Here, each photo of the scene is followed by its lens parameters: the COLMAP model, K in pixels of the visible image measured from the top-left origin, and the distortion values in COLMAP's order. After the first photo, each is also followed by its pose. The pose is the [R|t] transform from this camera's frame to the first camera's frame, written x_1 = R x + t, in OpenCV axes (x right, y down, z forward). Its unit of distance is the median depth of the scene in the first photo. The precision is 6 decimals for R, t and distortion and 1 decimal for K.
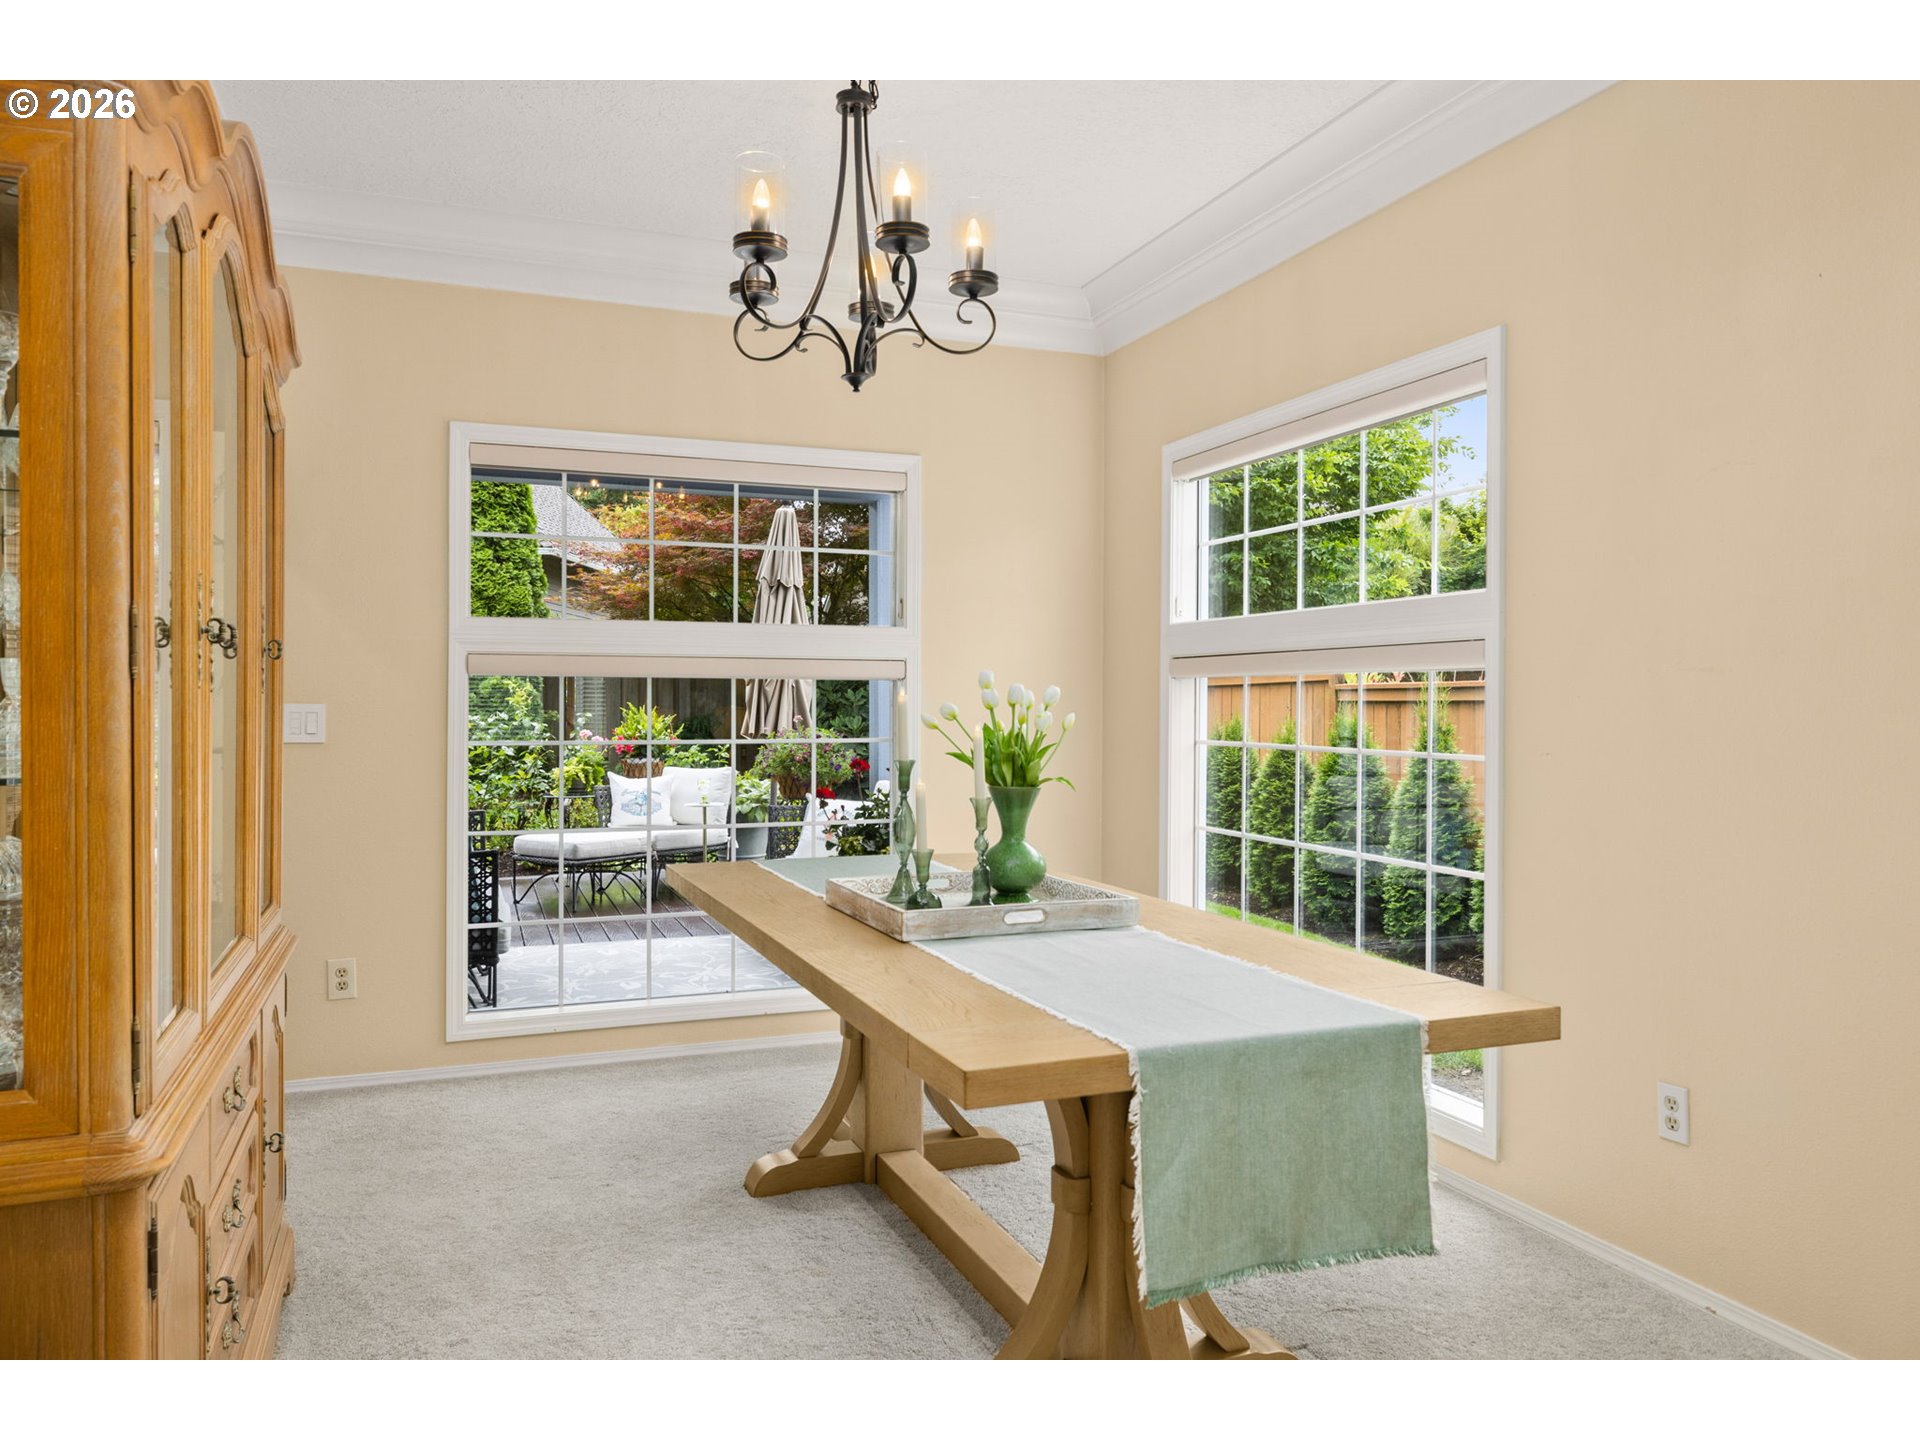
lens RADIAL K [[1324.7, 0, 963.0], [0, 1324.7, 719.1], [0, 0, 1]] dist [0.001459, 0.001435]
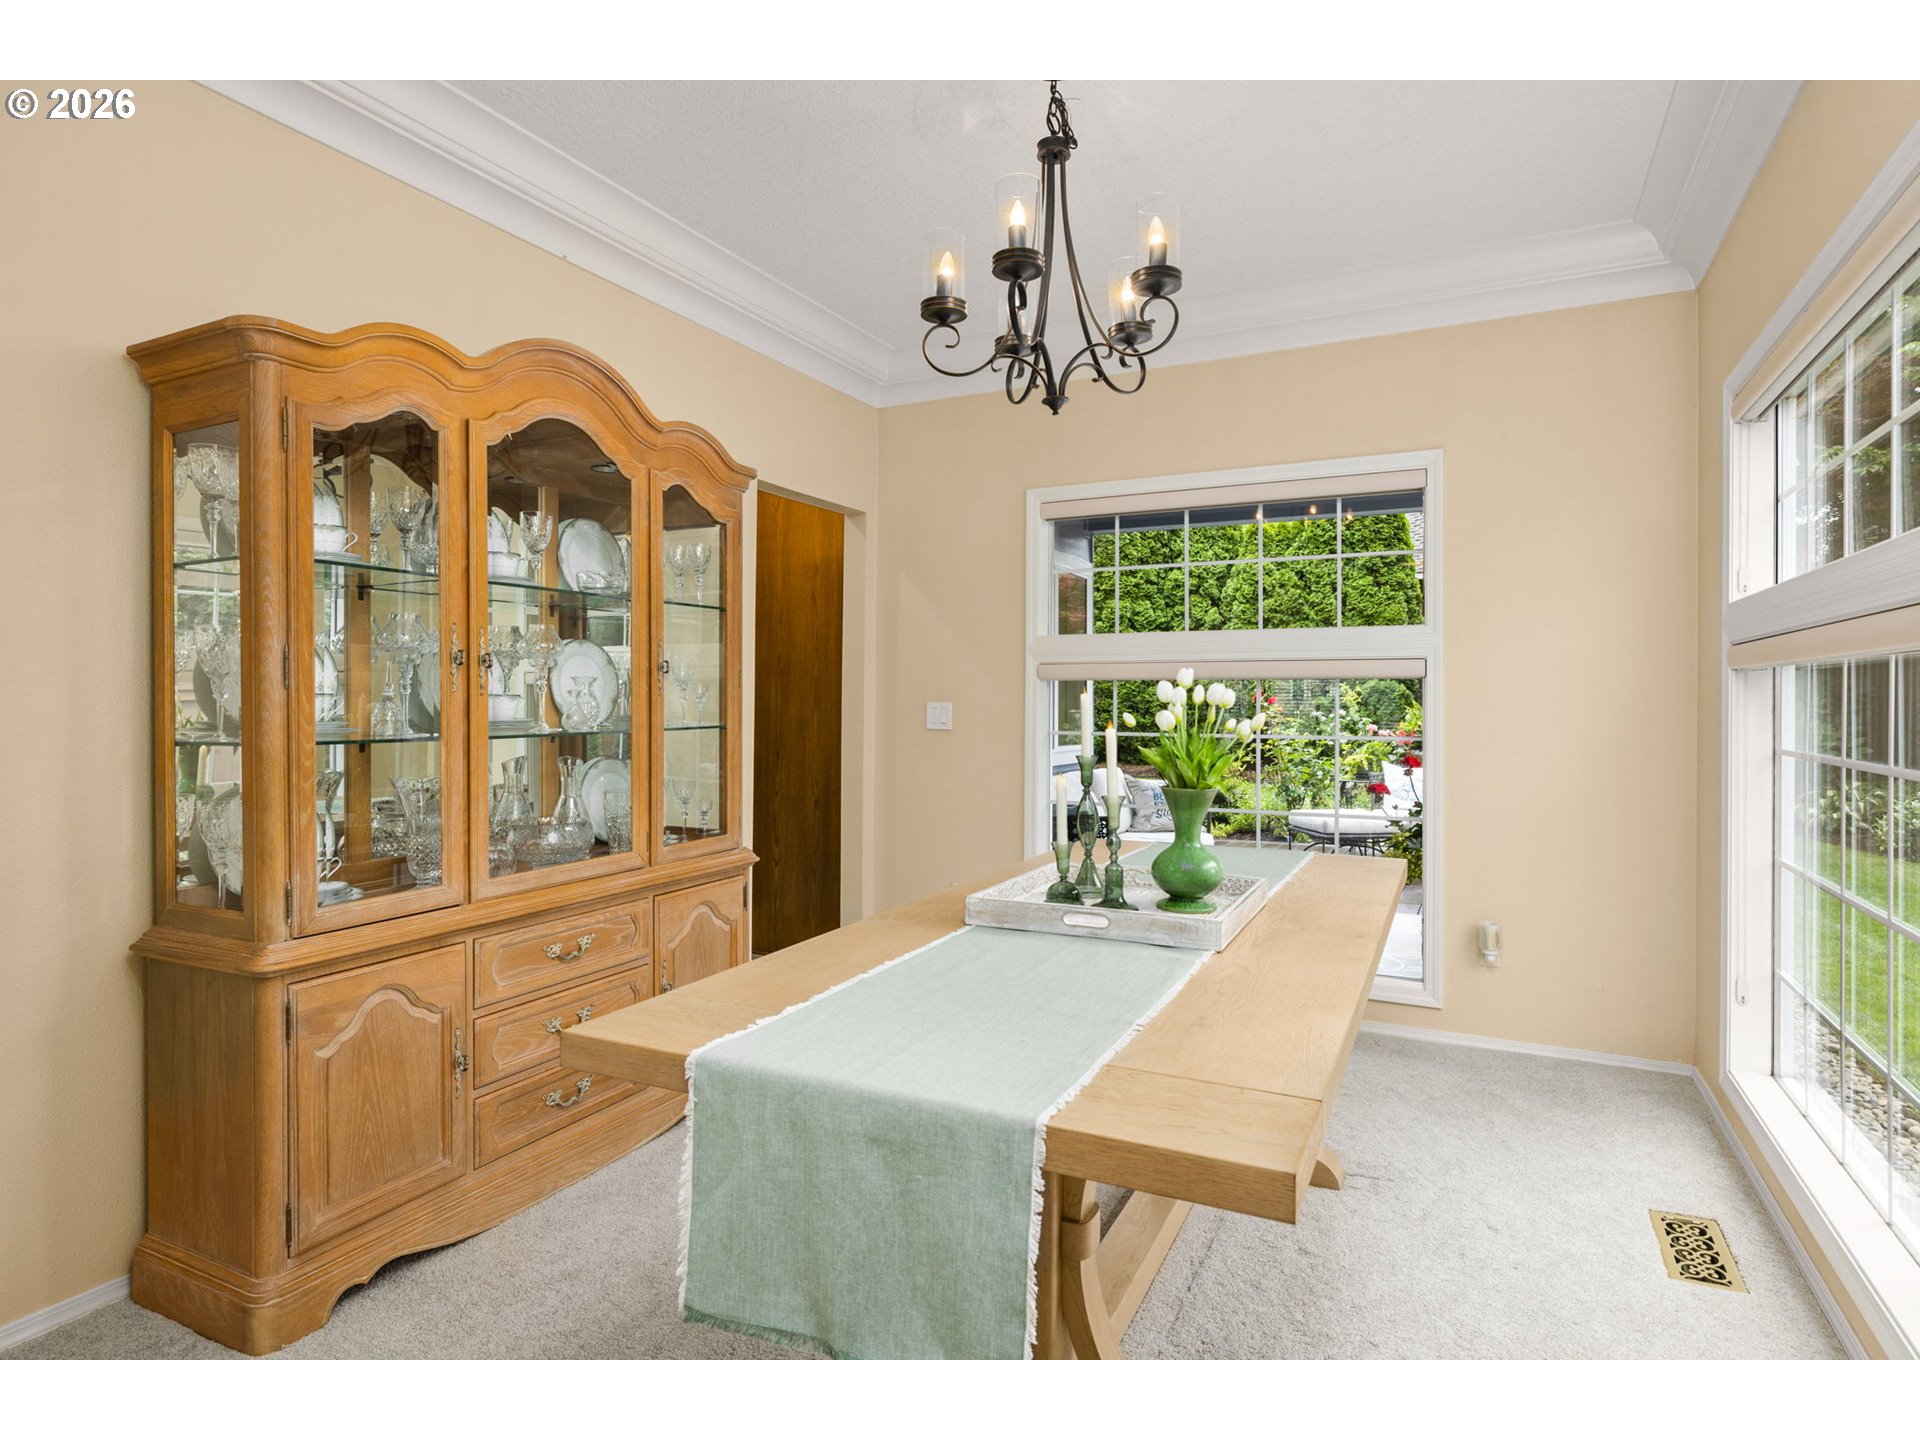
lens RADIAL K [[1032.4, 0, 958.6], [0, 1032.4, 712.7], [0, 0, 1]] dist [0.005002, 0.000668]
pose [[0.661752, 0.005879, -0.749700, 0.550069], [-0.007252, 0.999973, 0.001441, -0.004399], [0.749688, 0.004484, 0.661777, 0.421150]]
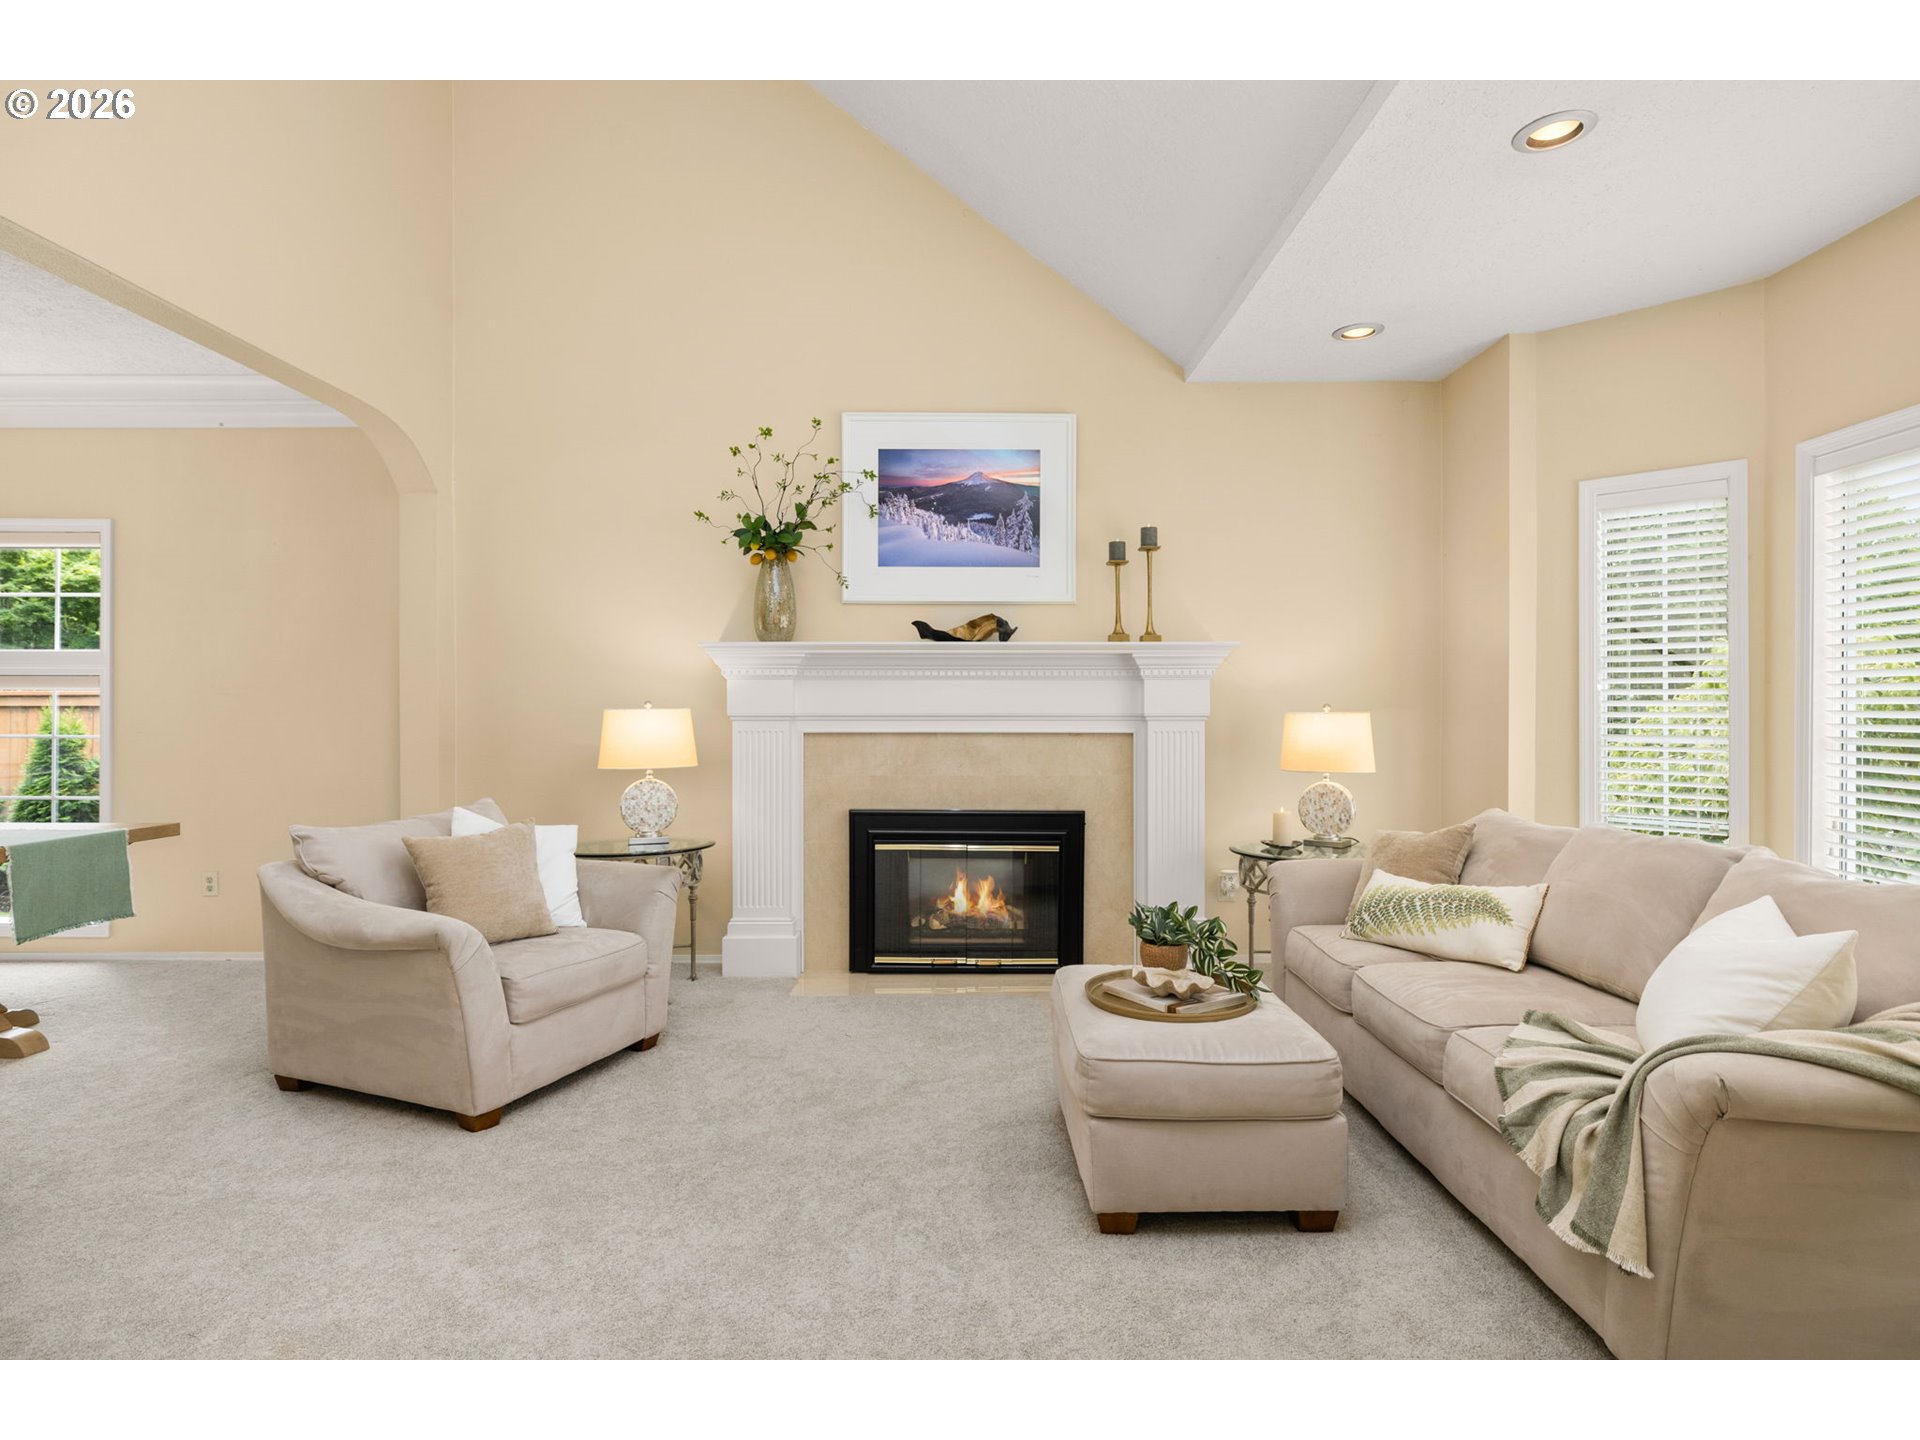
lens RADIAL K [[1032.4, 0, 964.4], [0, 1032.4, 722.3], [0, 0, 1]] dist [0.005002, 0.000668]
pose [[0.372682, 0.005562, 0.927942, -0.663125], [0.005276, 0.999953, -0.008113, 0.034079], [-0.927944, 0.007919, 0.372635, -0.913720]]
